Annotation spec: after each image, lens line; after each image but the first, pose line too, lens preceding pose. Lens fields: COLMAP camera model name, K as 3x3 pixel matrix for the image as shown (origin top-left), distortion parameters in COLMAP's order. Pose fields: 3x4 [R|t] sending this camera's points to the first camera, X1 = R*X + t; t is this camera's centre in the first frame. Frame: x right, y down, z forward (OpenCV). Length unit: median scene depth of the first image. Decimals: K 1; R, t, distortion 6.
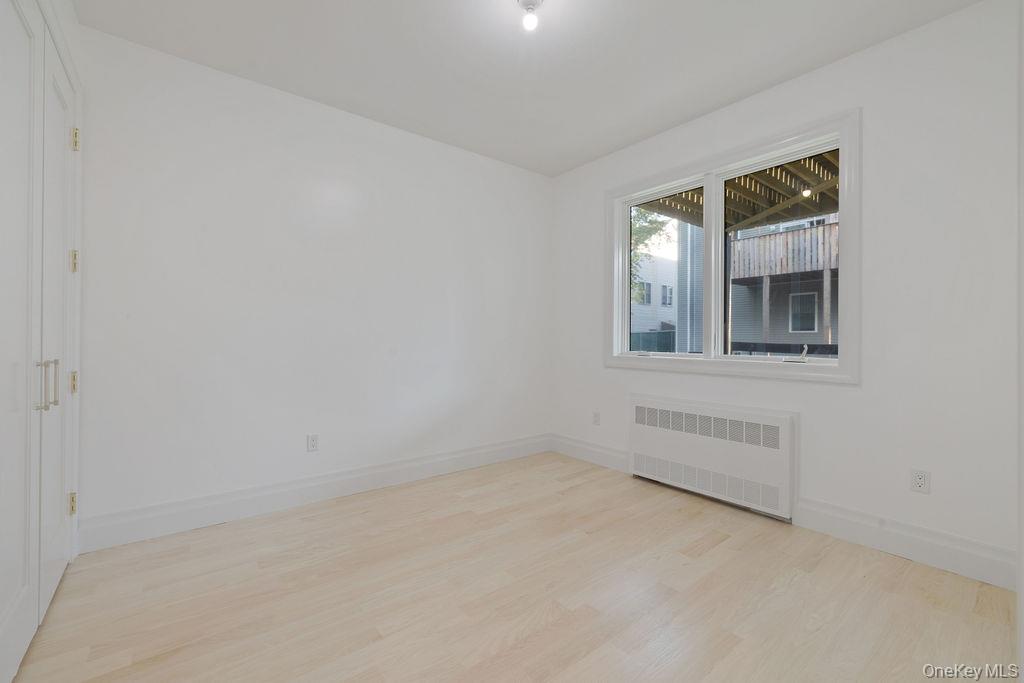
lens RADIAL K [[428.1, 0, 492.8], [0, 428.1, 339.1], [0, 0, 1]] dist [0.026571, -0.000334]
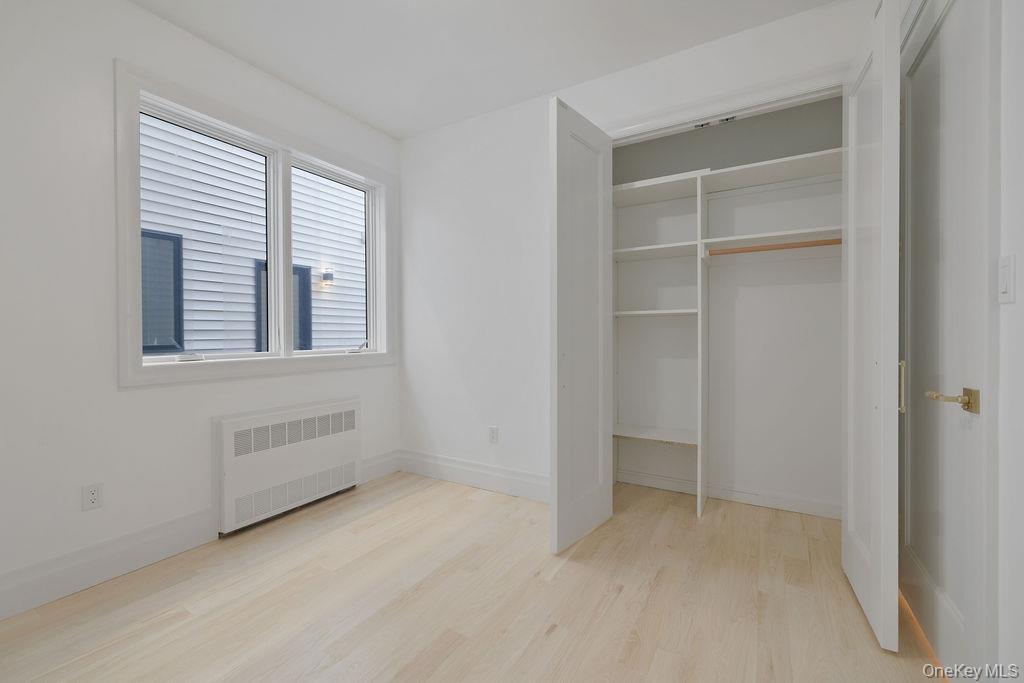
lens RADIAL K [[423.0, 0, 507.5], [0, 423.0, 336.2], [0, 0, 1]] dist [-0.001273, -0.000209]
pose [[-0.356052, -0.001875, 0.934464, -0.479243], [0.008568, 0.999949, 0.005271, 0.000705], [-0.934427, 0.009883, -0.356018, 0.861878]]
